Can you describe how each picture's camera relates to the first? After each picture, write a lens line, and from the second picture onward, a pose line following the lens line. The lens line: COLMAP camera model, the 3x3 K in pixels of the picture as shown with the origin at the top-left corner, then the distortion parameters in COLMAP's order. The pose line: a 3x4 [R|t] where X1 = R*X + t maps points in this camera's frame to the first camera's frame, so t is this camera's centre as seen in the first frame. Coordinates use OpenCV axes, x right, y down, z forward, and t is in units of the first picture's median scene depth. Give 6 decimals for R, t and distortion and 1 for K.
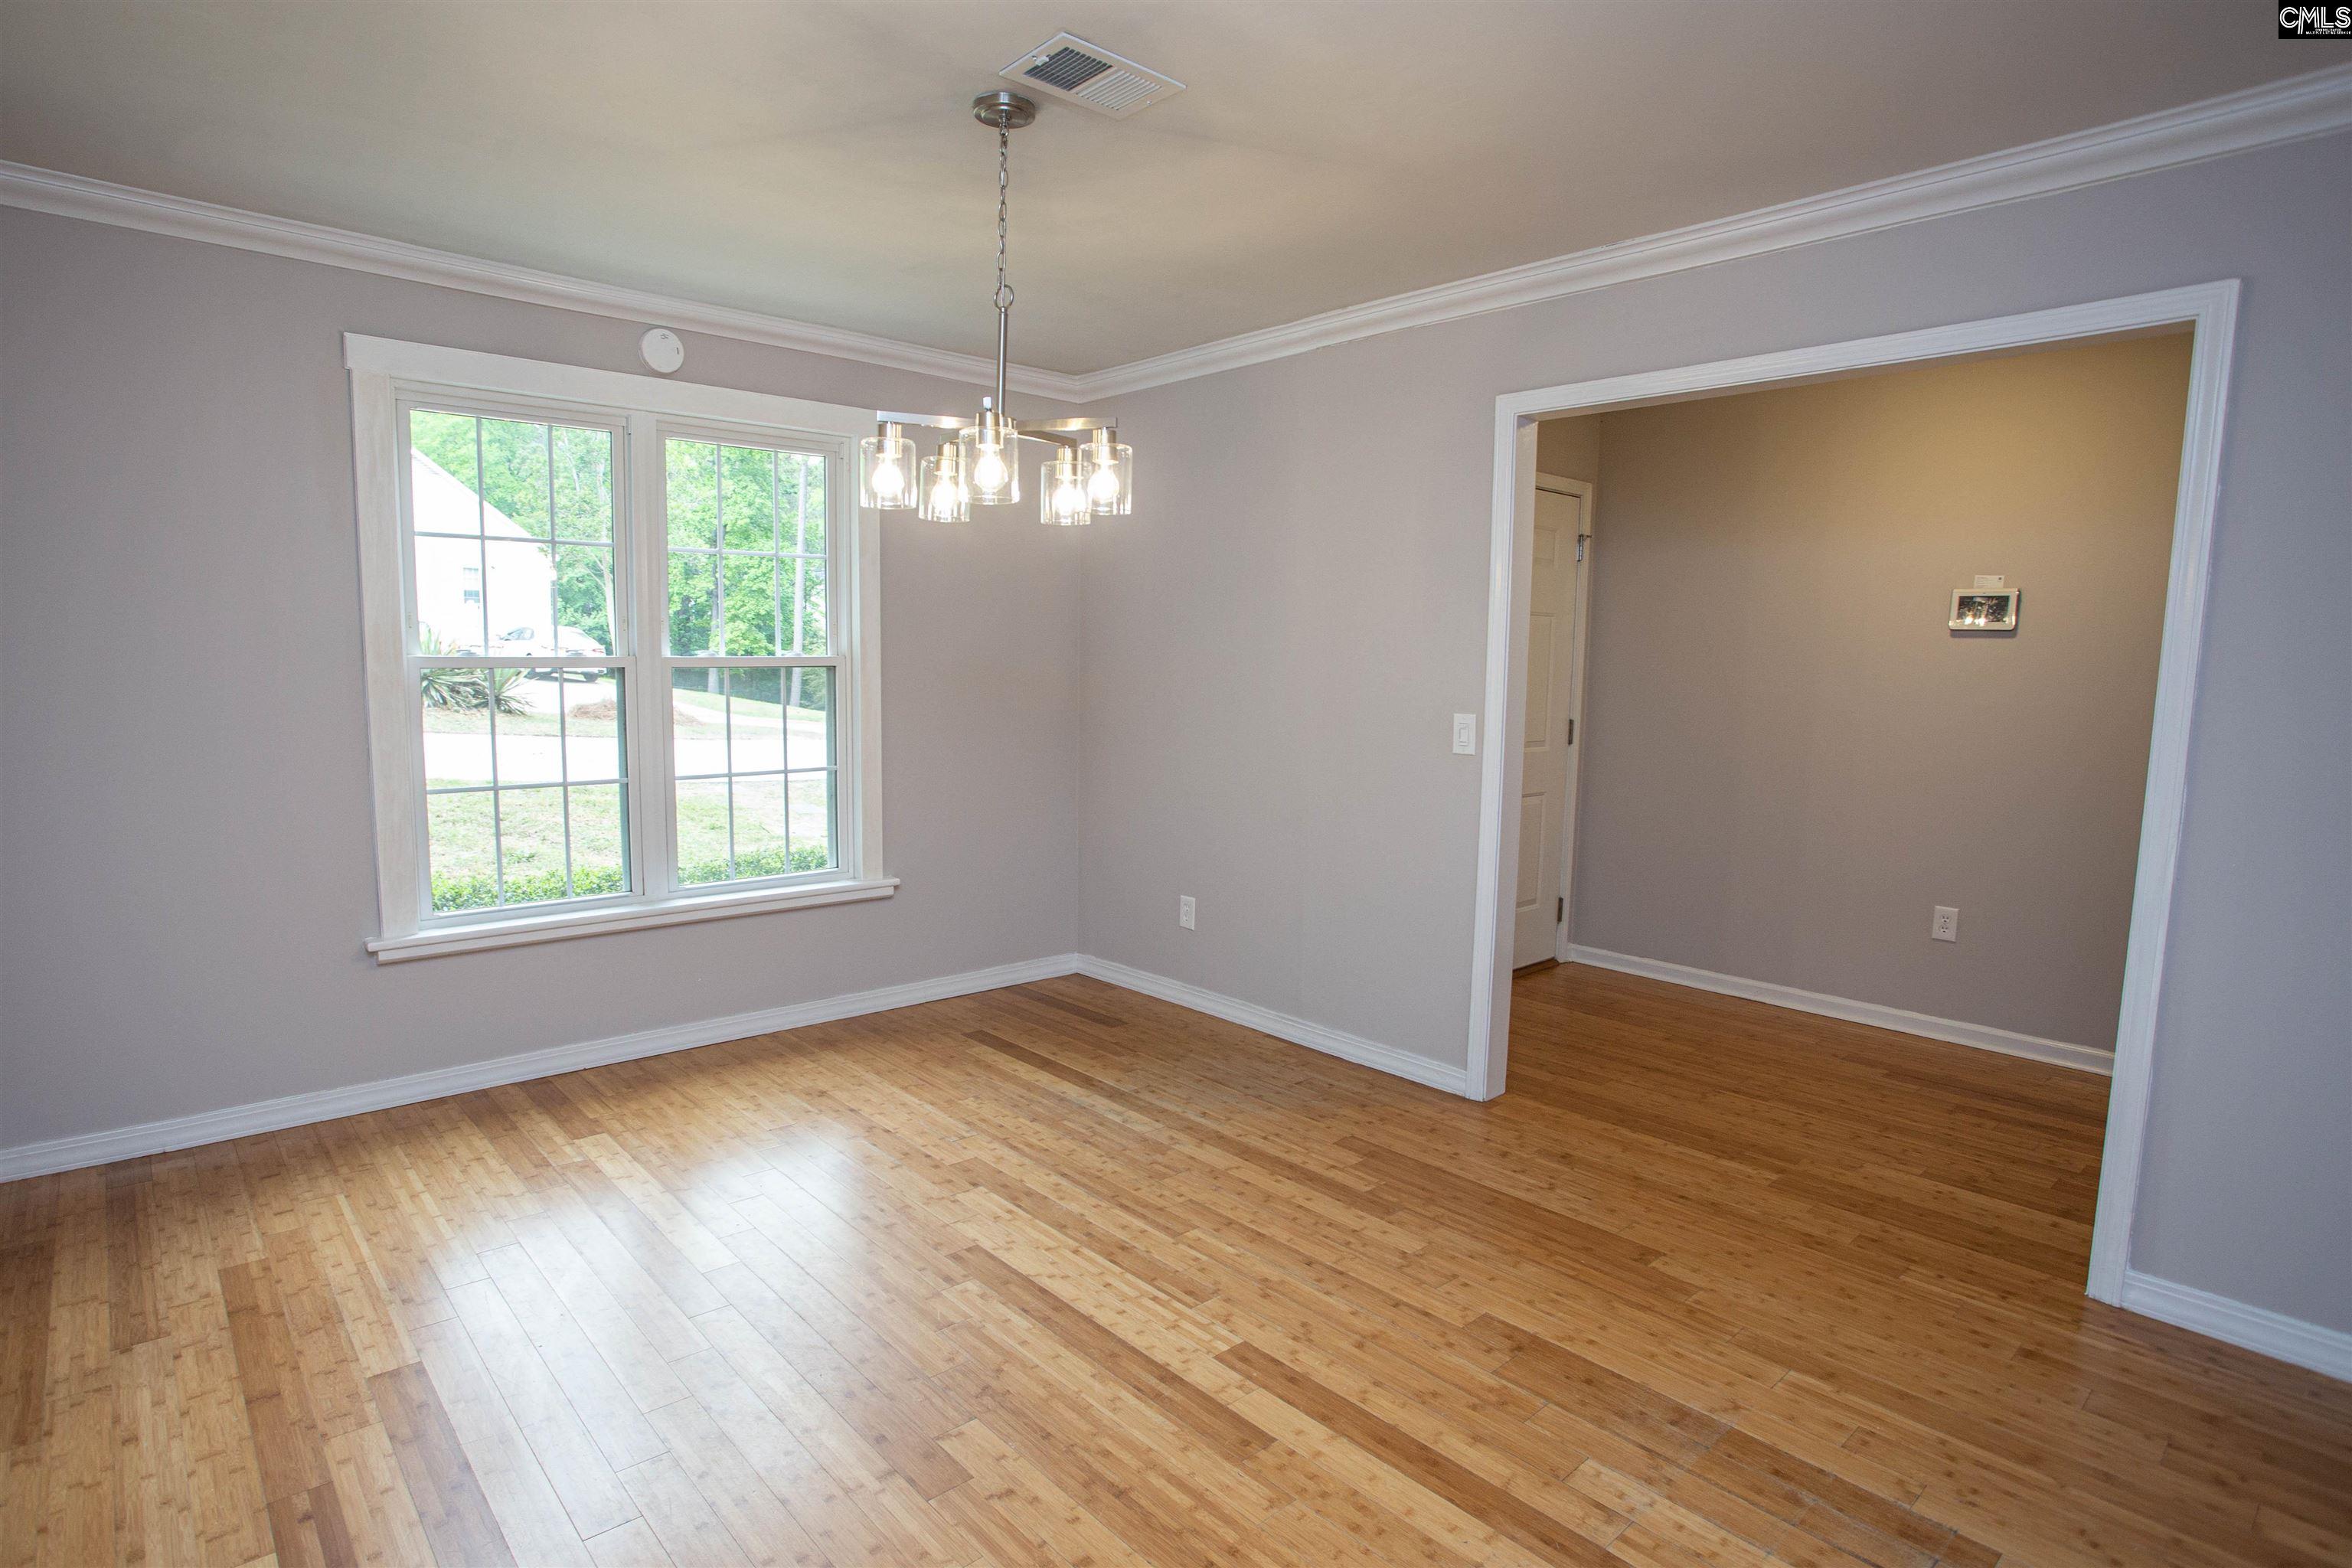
lens RADIAL K [[1207.4, 0, 1166.5], [0, 1207.4, 771.3], [0, 0, 1]] dist [-0.065679, 0.023387]
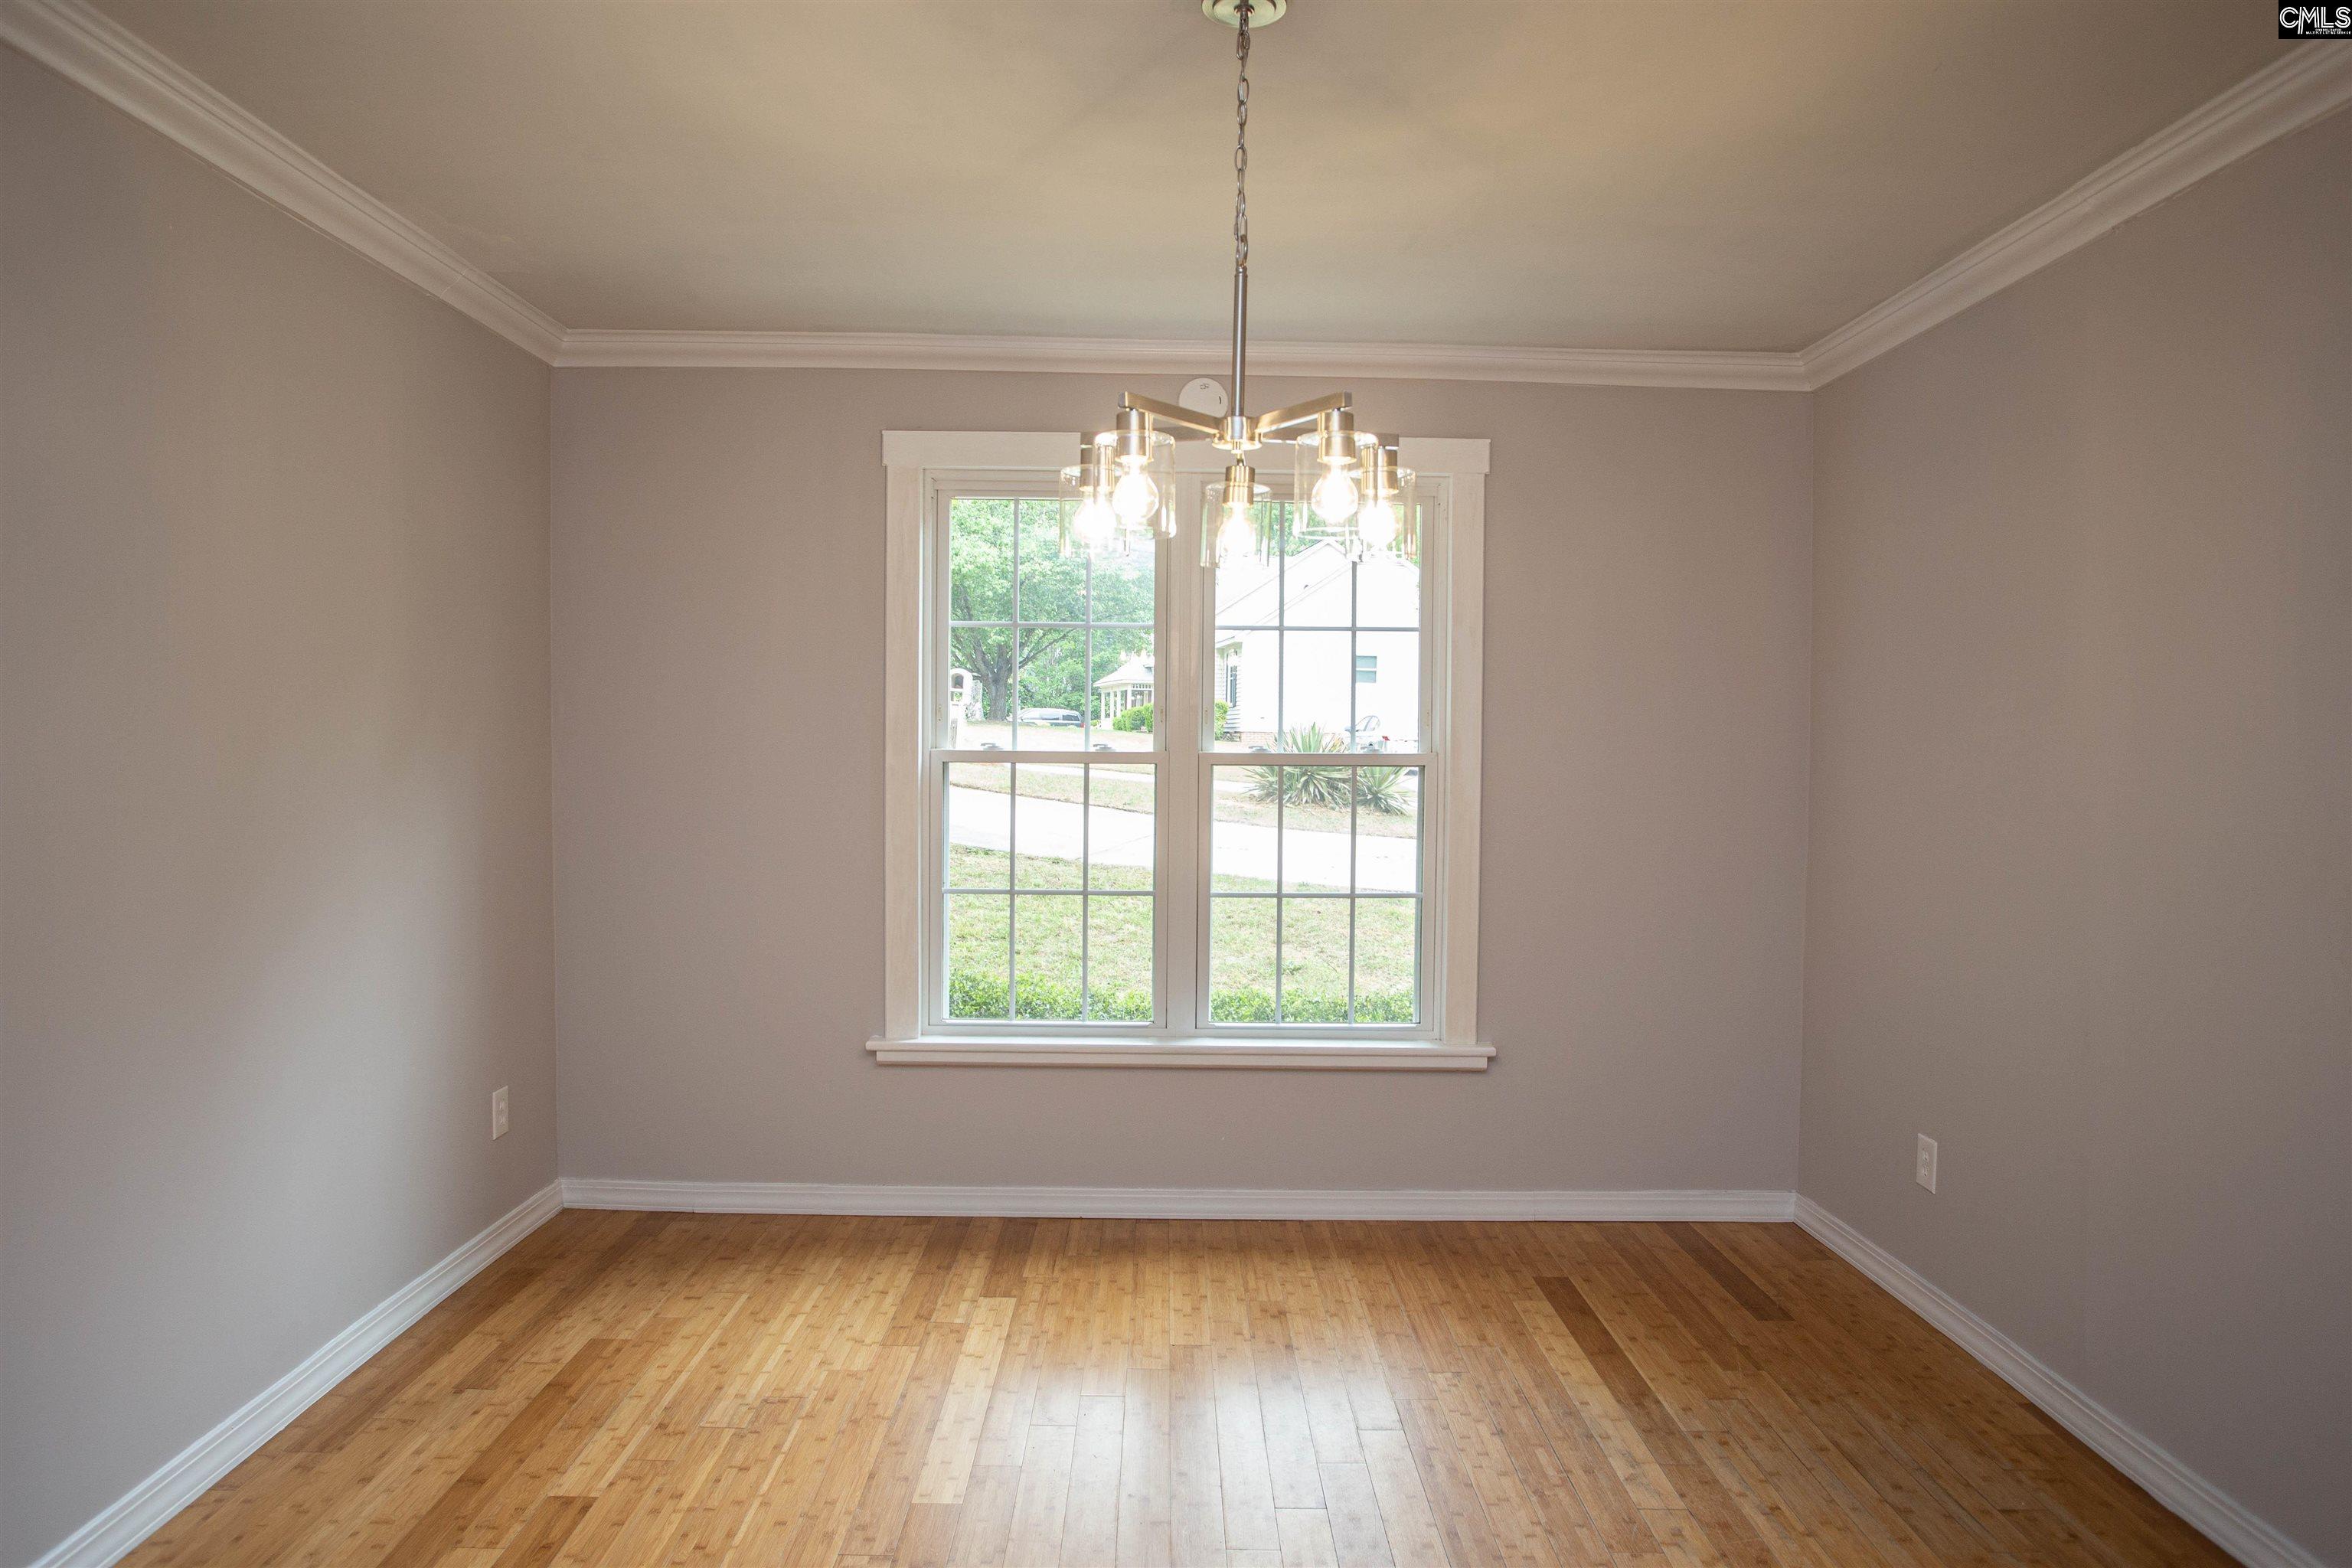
lens RADIAL K [[1409.5, 0, 1207.7], [0, 1409.5, 768.0], [0, 0, 1]] dist [-0.048027, 0.018535]
pose [[0.751681, 0.007478, -0.659484, 0.284830], [-0.063718, 0.996082, -0.061331, -0.025397], [0.656442, 0.088122, 0.749212, 0.271277]]
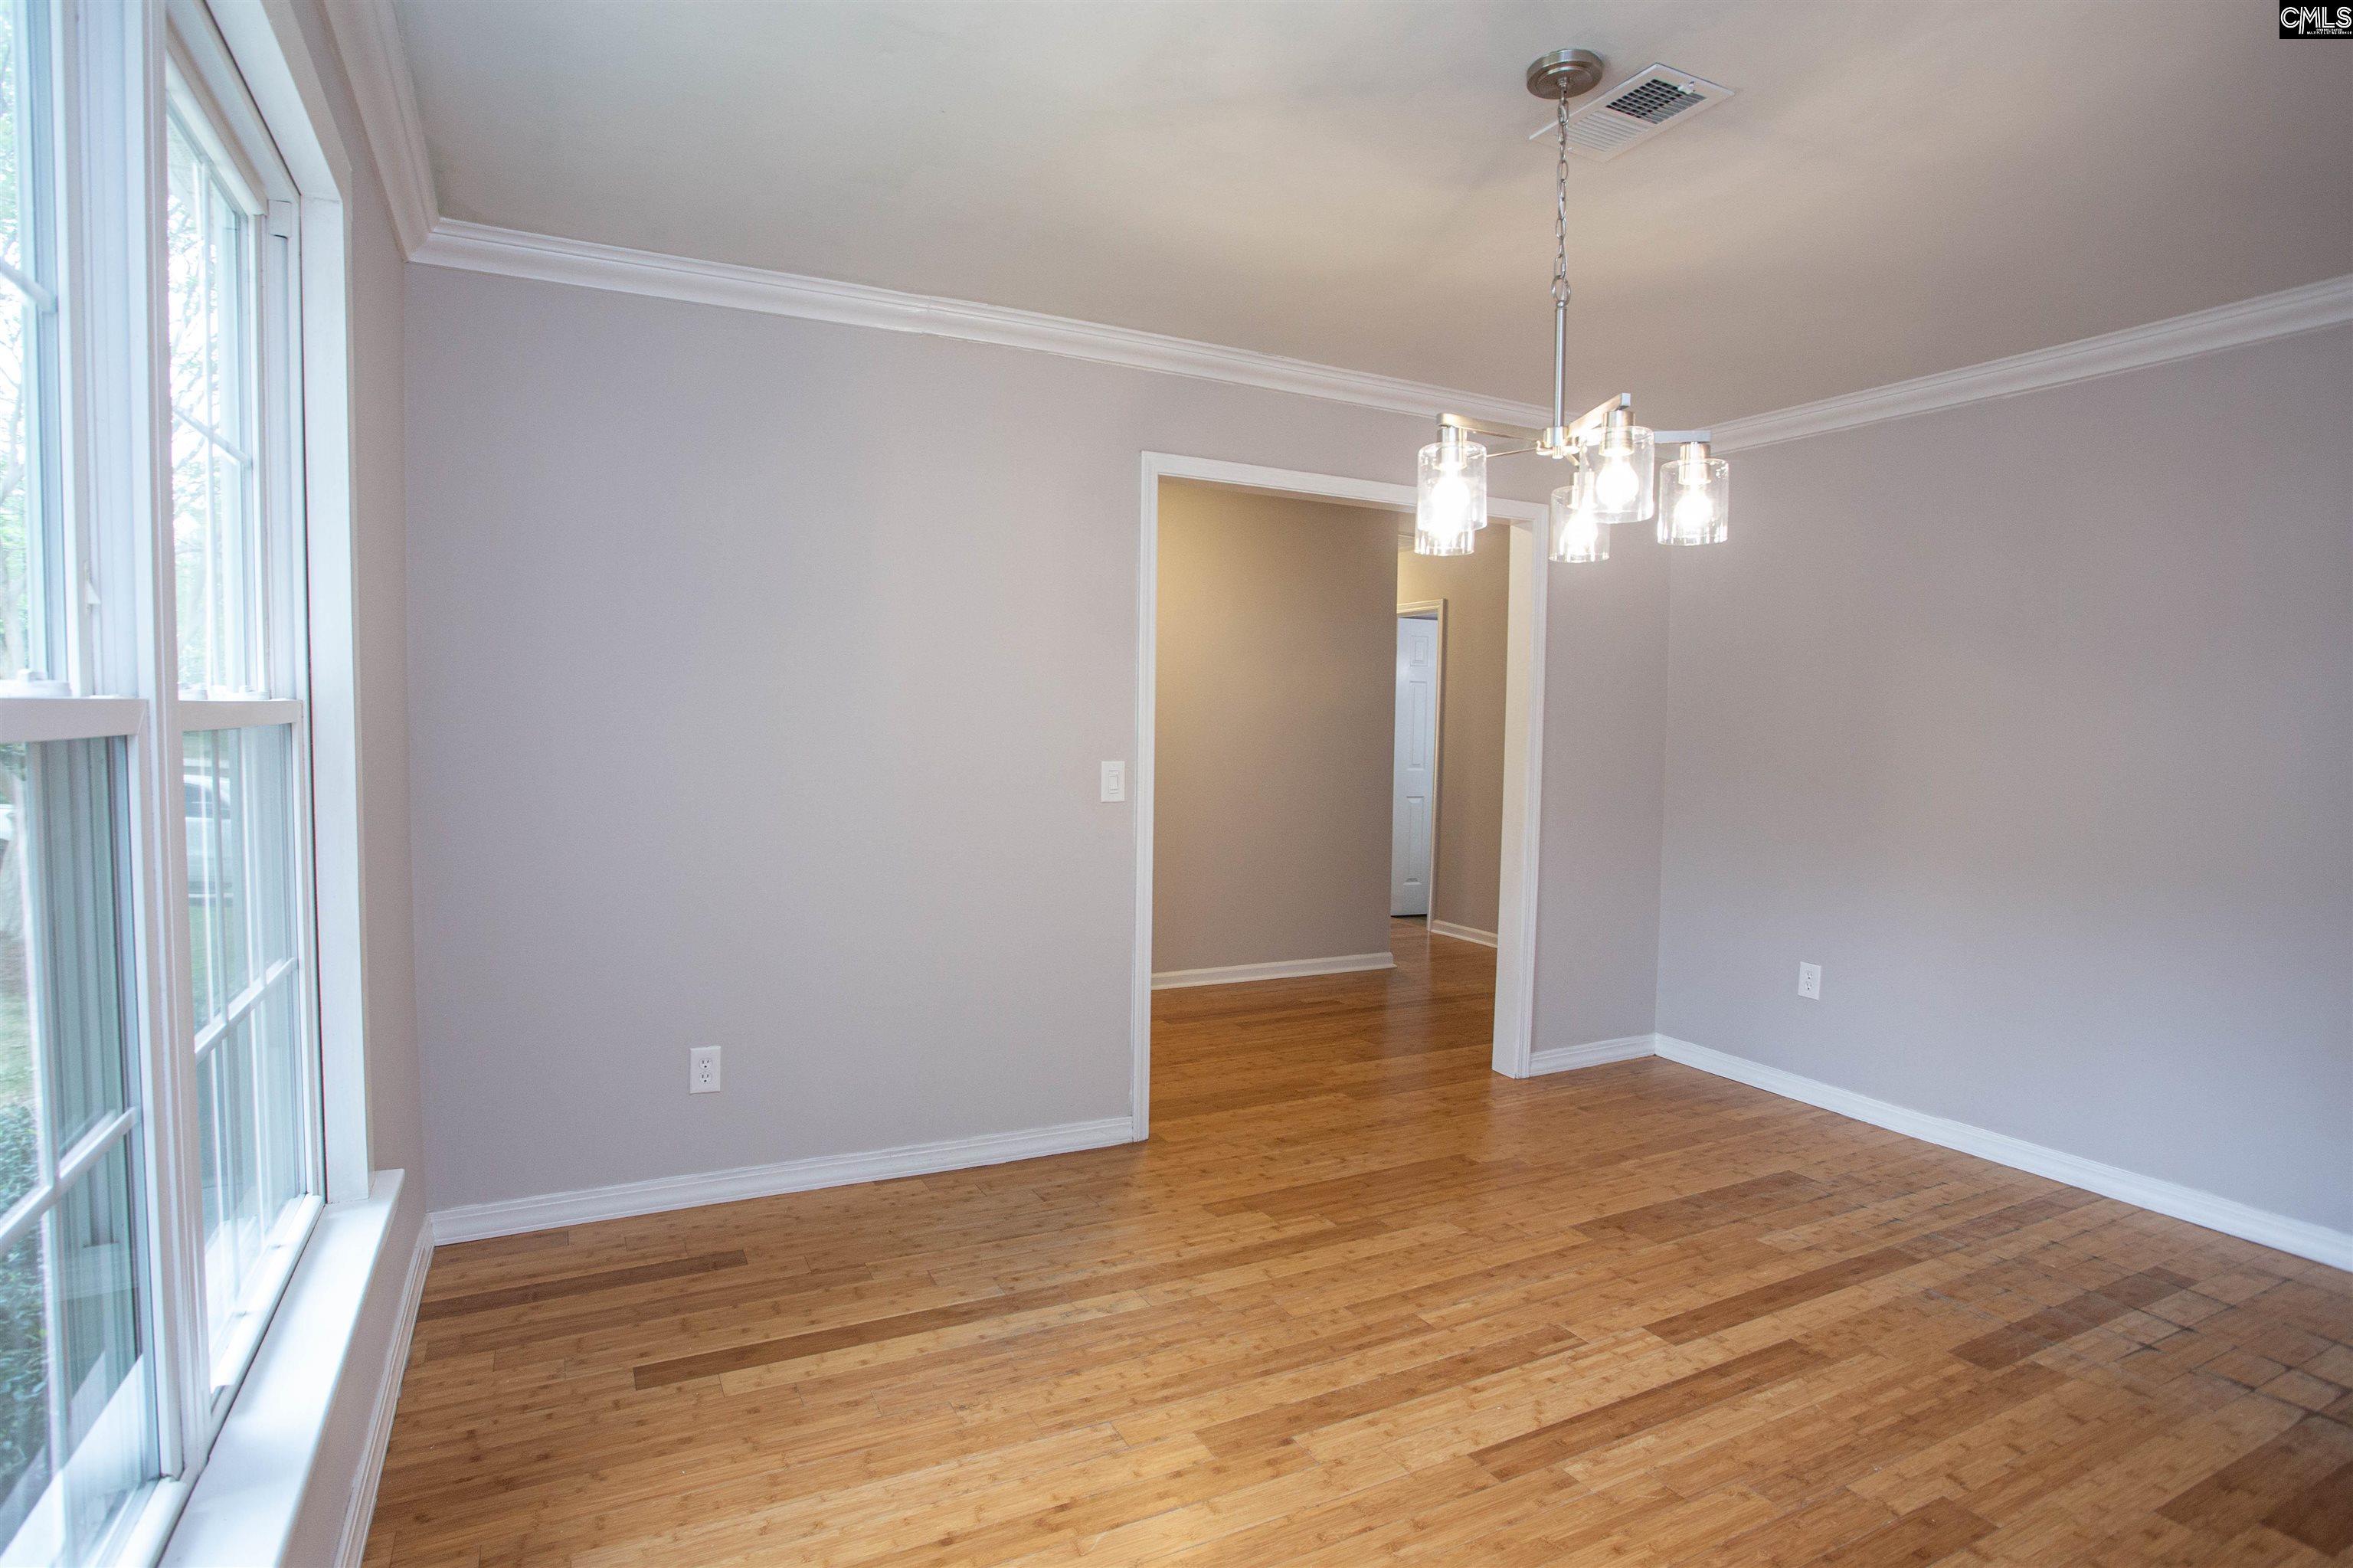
lens RADIAL K [[1149.5, 0, 1158.0], [0, 1149.5, 763.7], [0, 0, 1]] dist [-0.048789, 0.004072]
pose [[0.286149, -0.044510, 0.957151, -0.709421], [0.083709, 0.996262, 0.021303, -0.067228], [-0.954522, 0.074027, 0.288805, 0.748163]]
